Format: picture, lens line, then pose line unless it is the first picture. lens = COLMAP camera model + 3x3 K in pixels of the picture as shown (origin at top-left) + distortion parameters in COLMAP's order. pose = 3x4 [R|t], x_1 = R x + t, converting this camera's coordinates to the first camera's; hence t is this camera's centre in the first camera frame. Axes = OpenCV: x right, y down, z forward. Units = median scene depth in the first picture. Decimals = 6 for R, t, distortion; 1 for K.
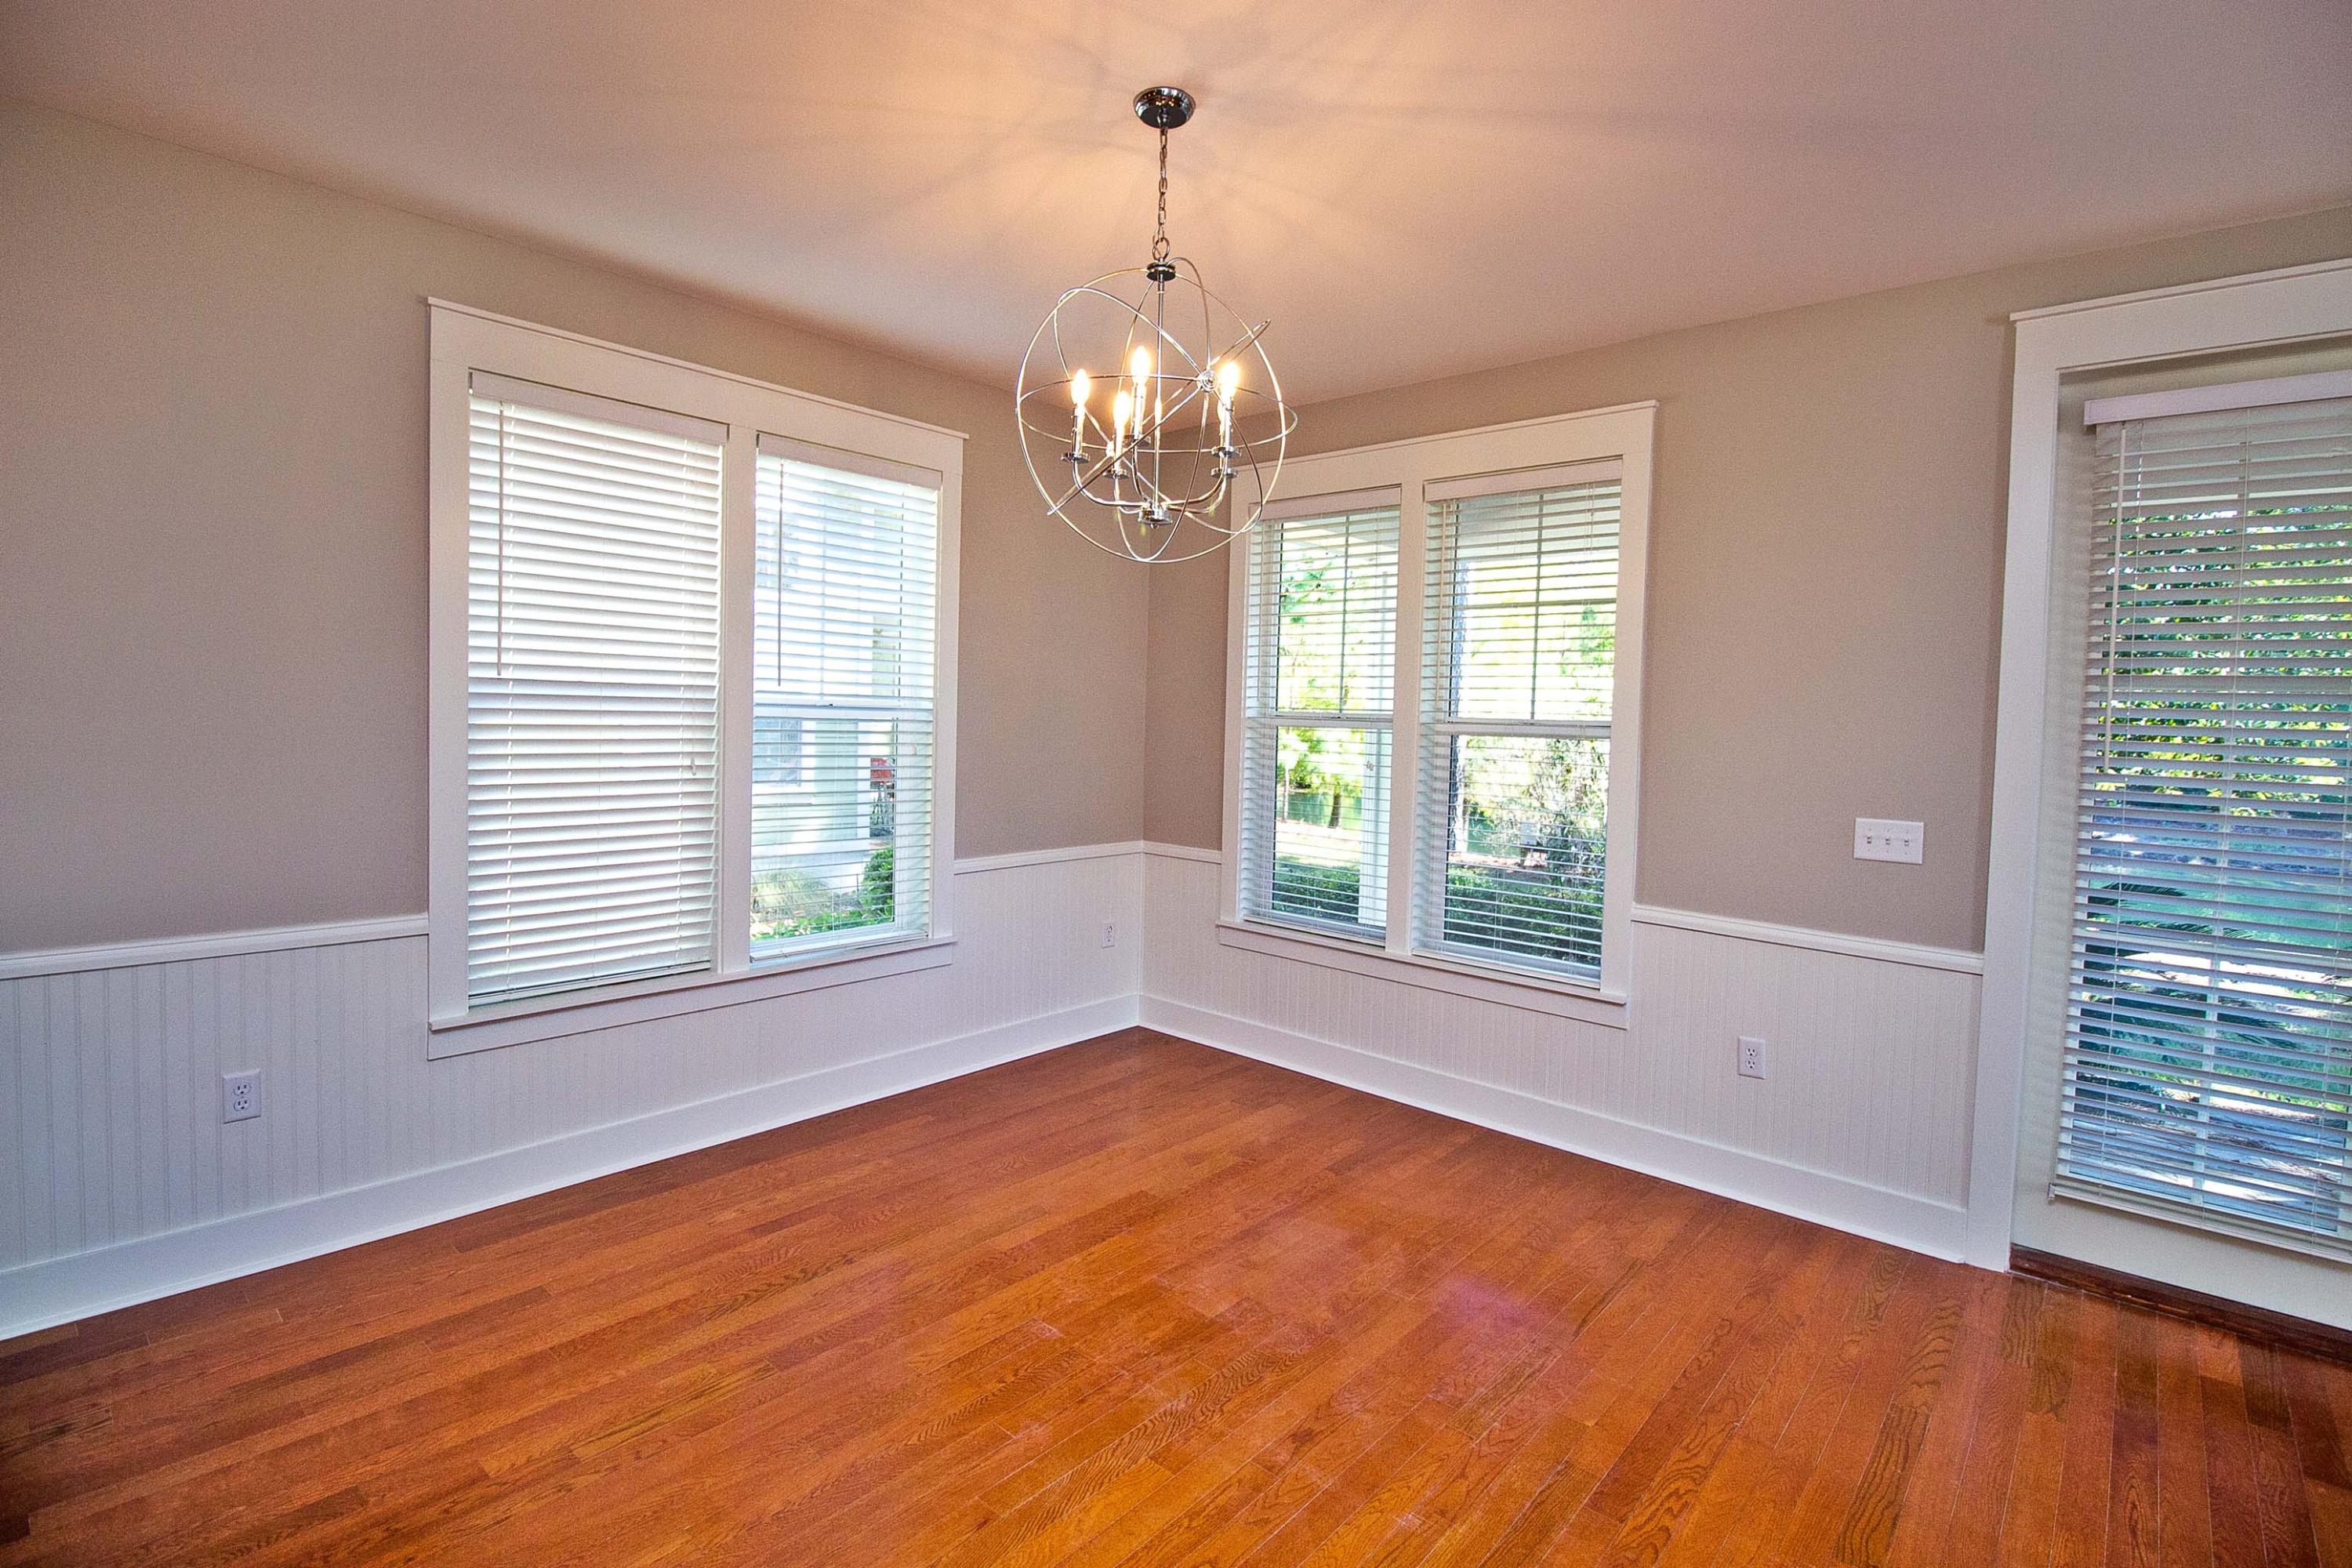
lens RADIAL K [[1097.4, 0, 1178.0], [0, 1097.4, 753.1], [0, 0, 1]] dist [-0.000727, -0.011611]
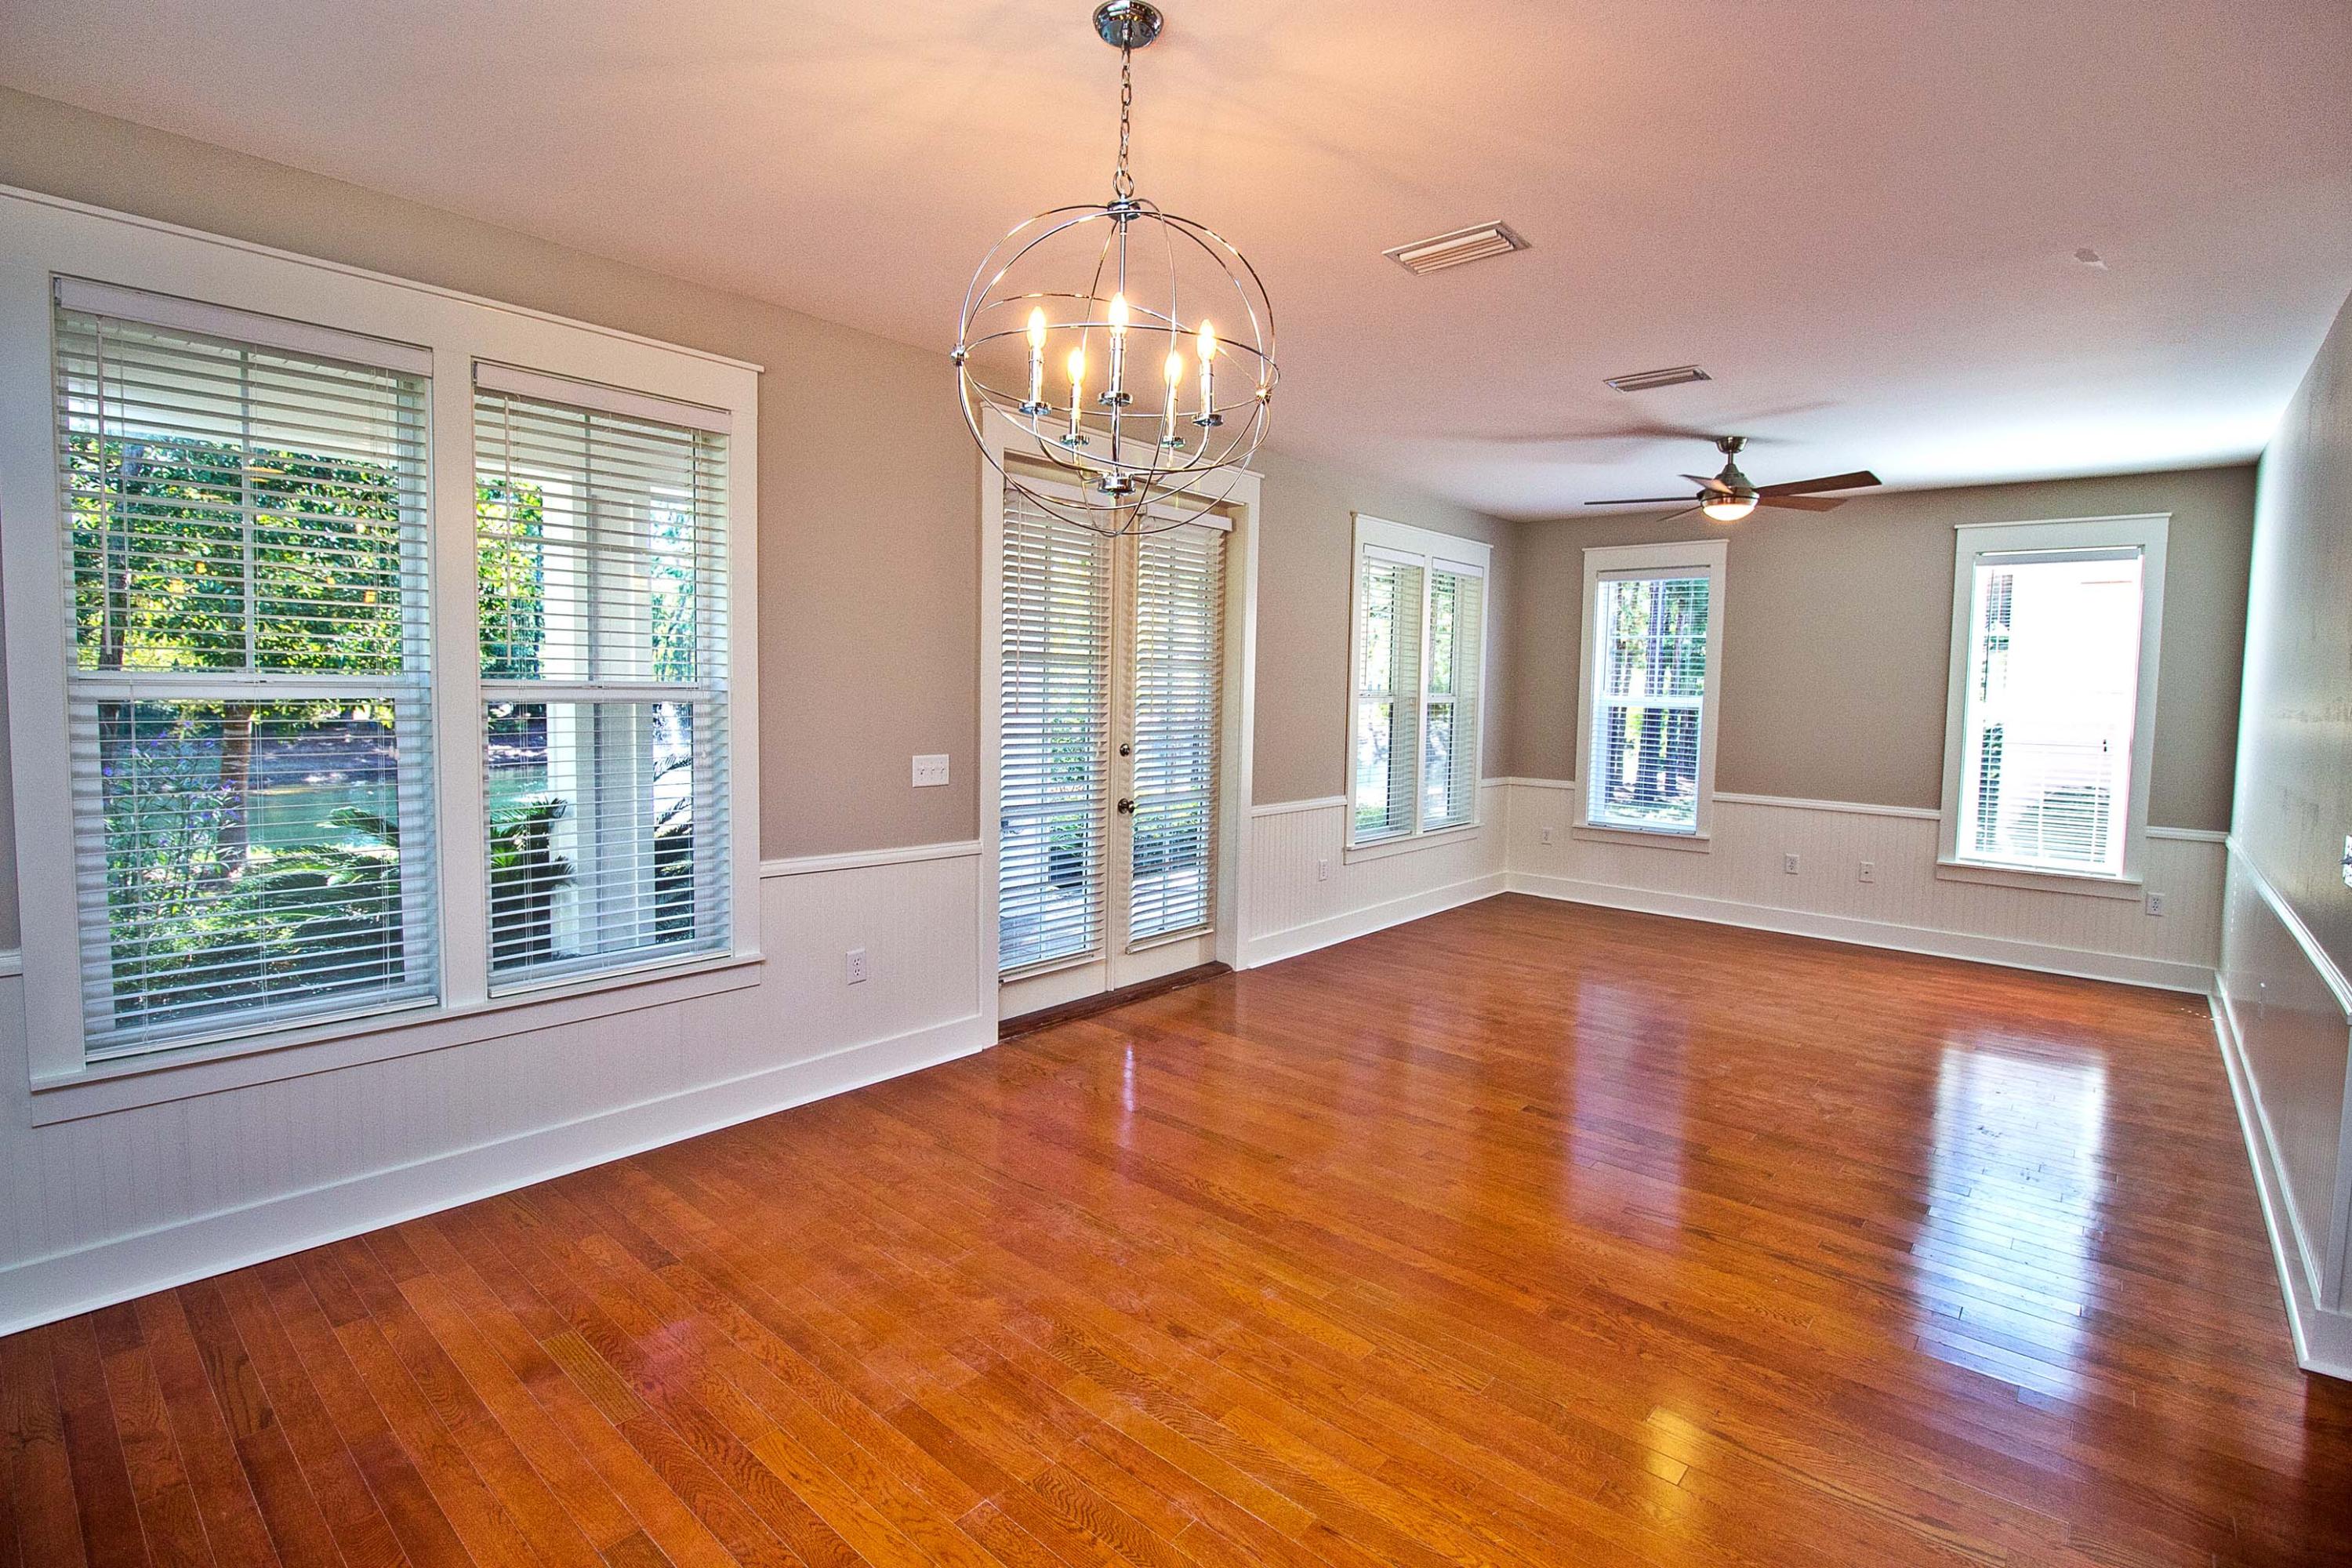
lens RADIAL K [[1097.4, 0, 1178.0], [0, 1097.4, 753.1], [0, 0, 1]] dist [-0.000727, -0.011611]
pose [[-0.009902, -0.090926, 0.995808, -0.720225], [0.013255, 0.995758, 0.091054, -0.062592], [-0.999863, 0.014101, -0.008655, 0.738547]]
